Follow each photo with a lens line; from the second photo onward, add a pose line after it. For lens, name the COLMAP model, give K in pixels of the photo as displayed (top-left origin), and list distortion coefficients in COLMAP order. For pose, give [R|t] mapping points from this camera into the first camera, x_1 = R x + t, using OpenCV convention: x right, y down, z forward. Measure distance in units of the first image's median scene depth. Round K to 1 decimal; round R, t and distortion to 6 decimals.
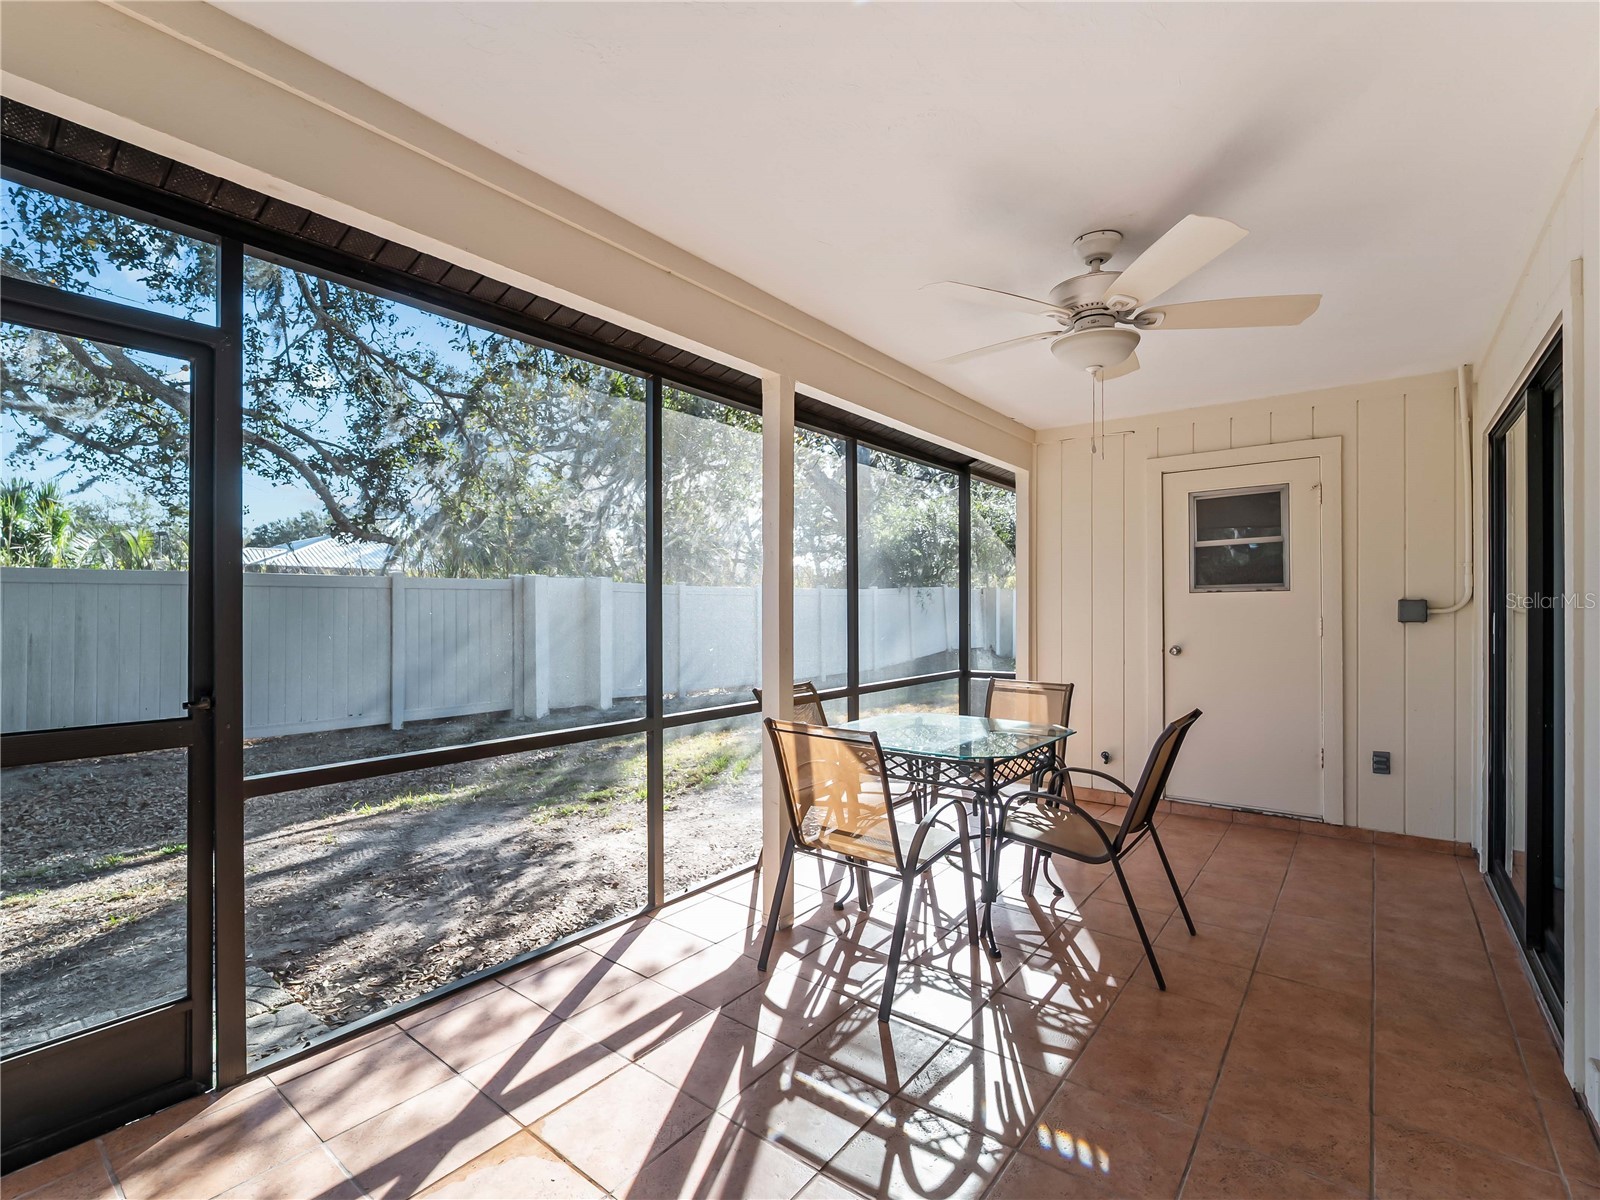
lens RADIAL K [[740.9, 0, 806.0], [0, 740.9, 603.1], [0, 0, 1]] dist [-0.001883, -0.000529]
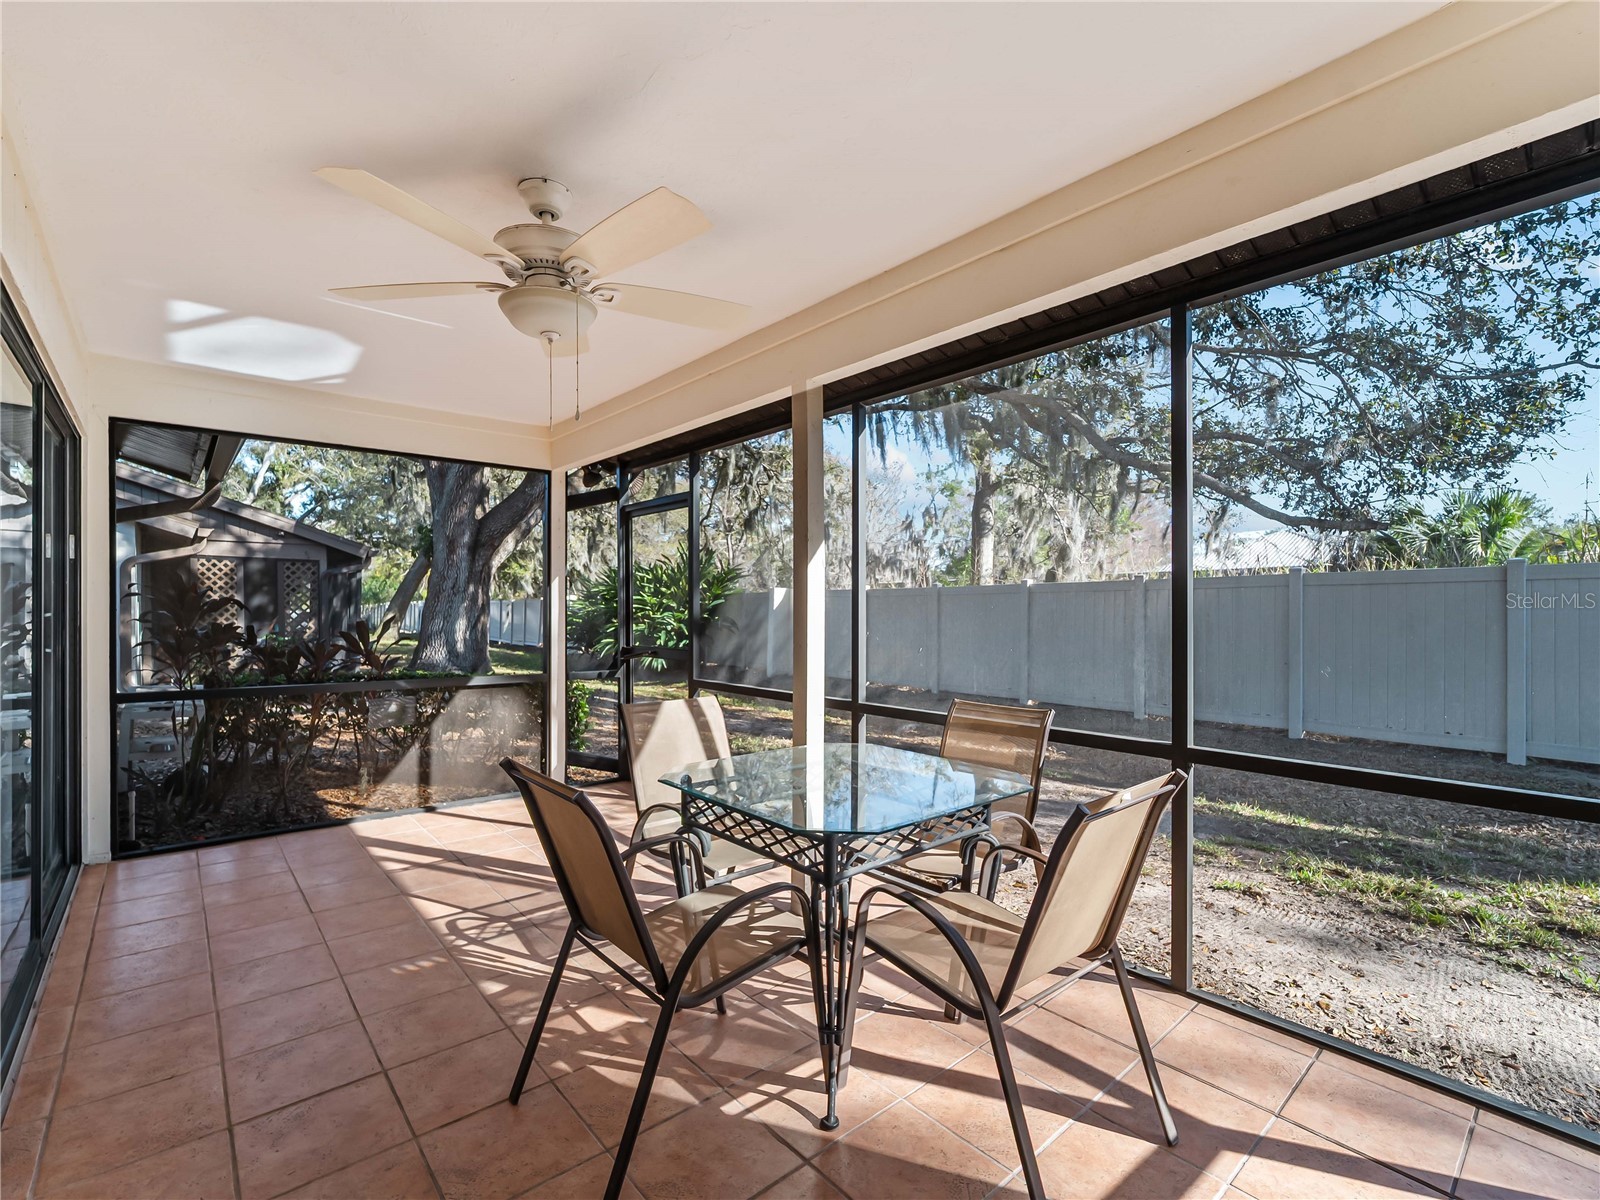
lens RADIAL K [[740.9, 0, 806.0], [0, 740.9, 603.1], [0, 0, 1]] dist [-0.001883, -0.000529]
pose [[-0.200201, 0.001972, -0.979753, 1.164598], [0.002741, 0.999995, 0.001453, 0.000967], [0.979751, -0.002394, -0.200205, 1.438827]]
